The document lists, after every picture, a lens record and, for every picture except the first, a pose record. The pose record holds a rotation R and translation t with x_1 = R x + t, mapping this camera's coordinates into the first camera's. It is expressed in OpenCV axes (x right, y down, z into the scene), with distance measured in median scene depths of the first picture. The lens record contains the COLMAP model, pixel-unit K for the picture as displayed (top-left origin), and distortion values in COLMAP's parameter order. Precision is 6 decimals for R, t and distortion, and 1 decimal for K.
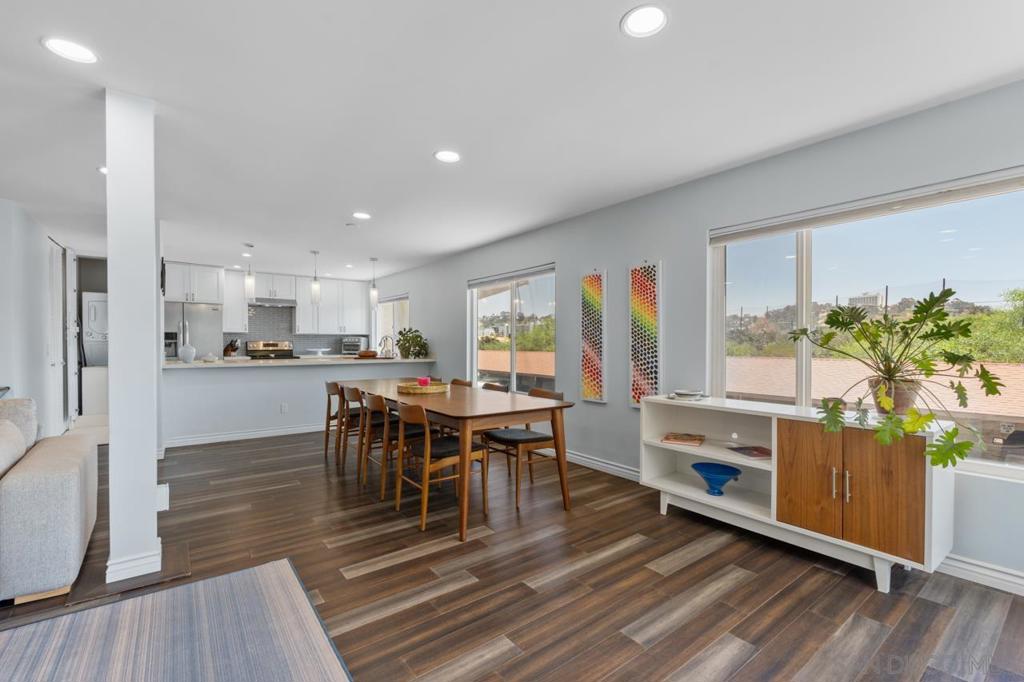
lens RADIAL K [[448.7, 0, 510.3], [0, 448.7, 350.9], [0, 0, 1]] dist [-0.008808, 0.002039]
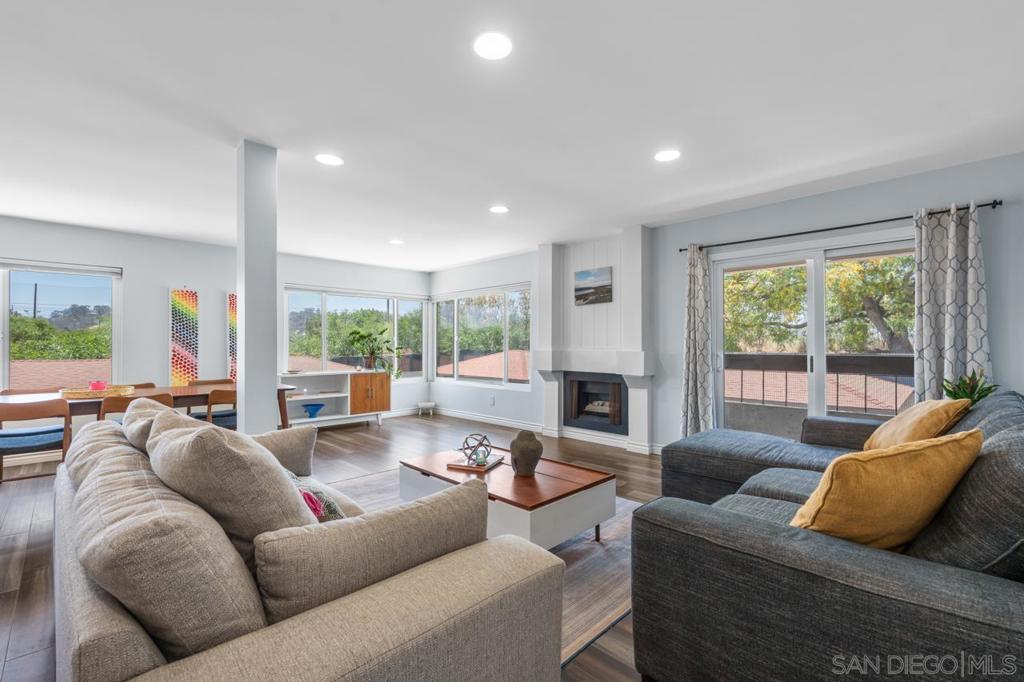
lens RADIAL K [[448.7, 0, 514.9], [0, 448.7, 335.9], [0, 0, 1]] dist [-0.008808, 0.002039]
pose [[-0.136022, 0.016107, 0.990575, -1.865550], [0.016186, 0.999771, -0.014034, -0.012130], [-0.990574, 0.014124, -0.136252, 0.390143]]
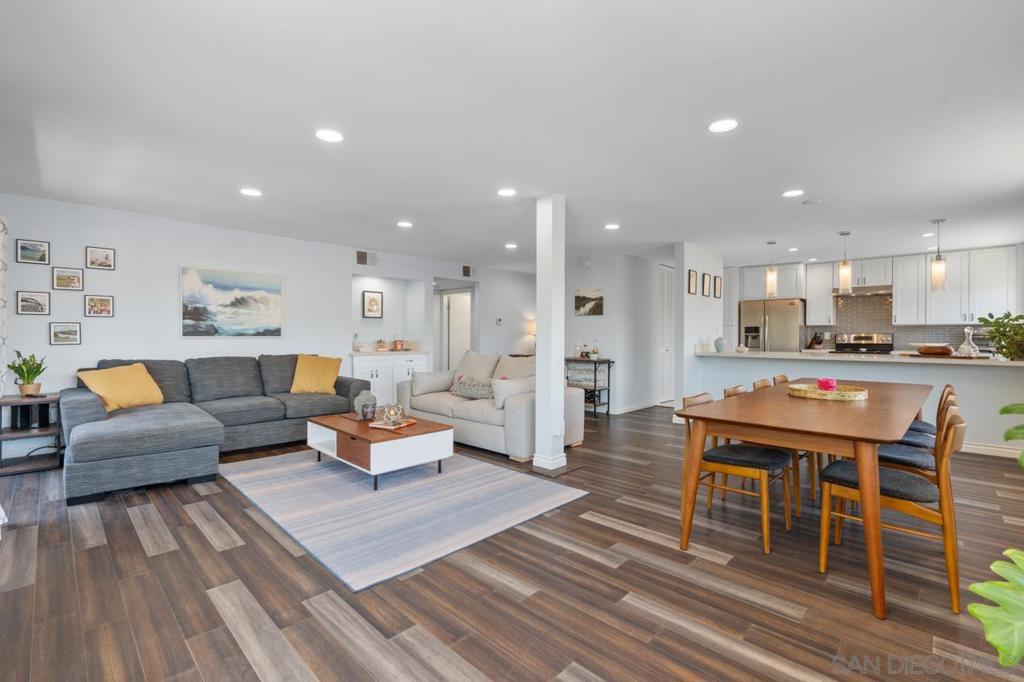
lens RADIAL K [[448.7, 0, 512.9], [0, 448.7, 339.3], [0, 0, 1]] dist [-0.008808, 0.002039]
pose [[0.155369, 0.007965, -0.987824, 0.744201], [-0.018851, 0.999809, 0.005097, -0.007254], [0.987677, 0.017829, 0.155490, 0.500258]]
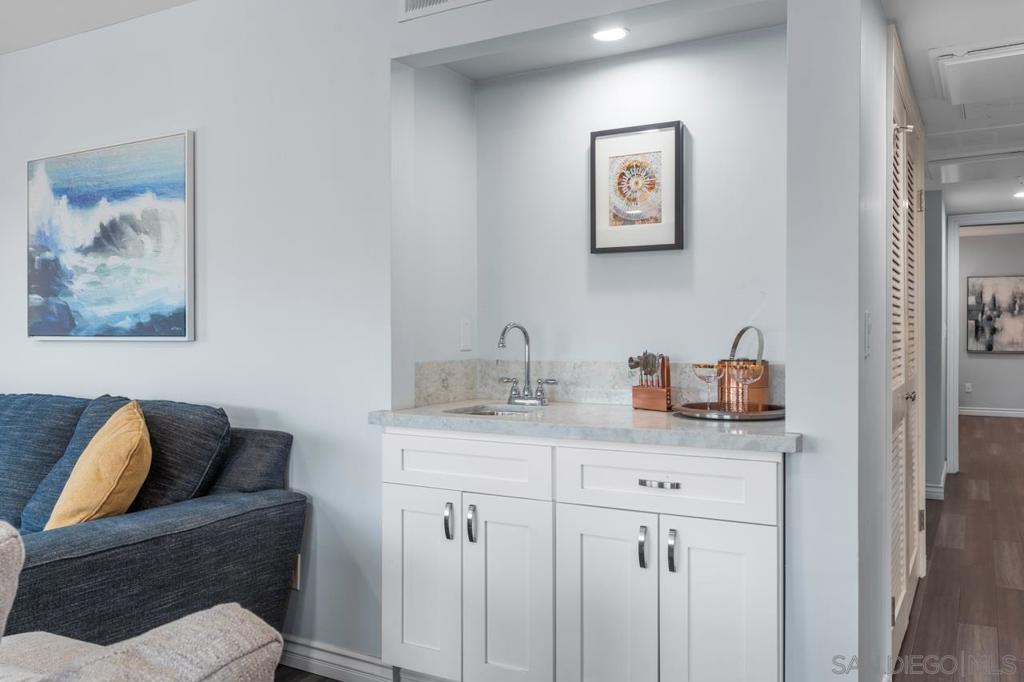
lens RADIAL K [[824.8, 0, 508.3], [0, 824.8, 339.5], [0, 0, 1]] dist [0.002225, 0.009335]
pose [[-0.918804, 0.005918, -0.394669, -1.471259], [-0.005618, 0.999590, 0.028068, -0.021103], [0.394674, 0.028007, -0.918394, 1.000358]]
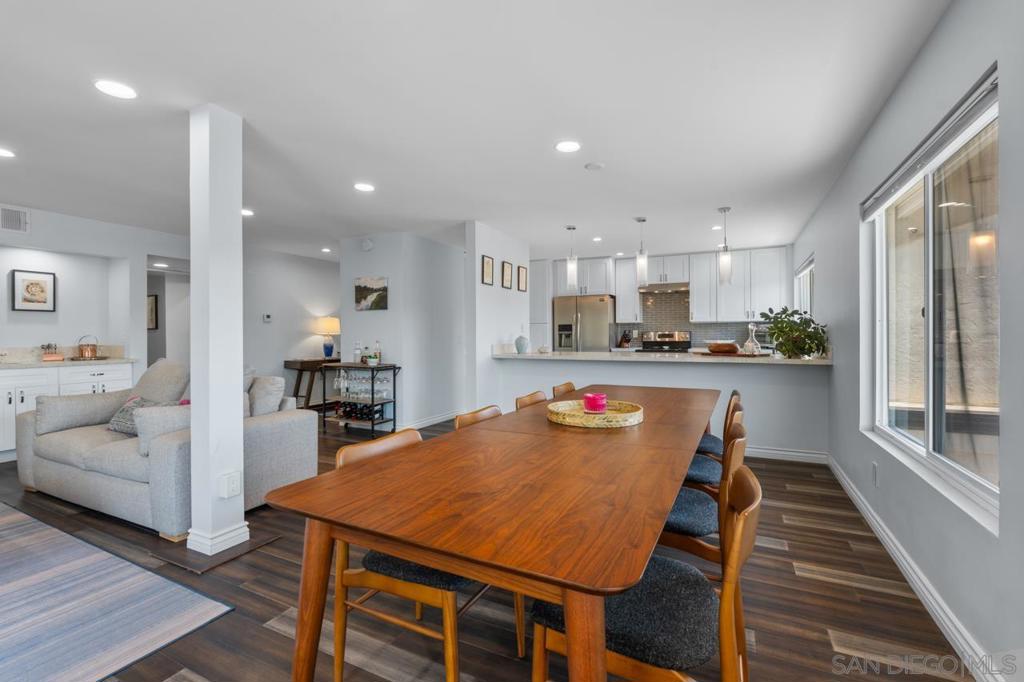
lens RADIAL K [[448.7, 0, 509.9], [0, 448.7, 337.5], [0, 0, 1]] dist [-0.008808, 0.002039]
pose [[0.445716, 0.000829, -0.895174, 0.383673], [-0.009109, 0.999952, -0.003609, -0.012318], [0.895128, 0.009763, 0.445702, 0.989737]]
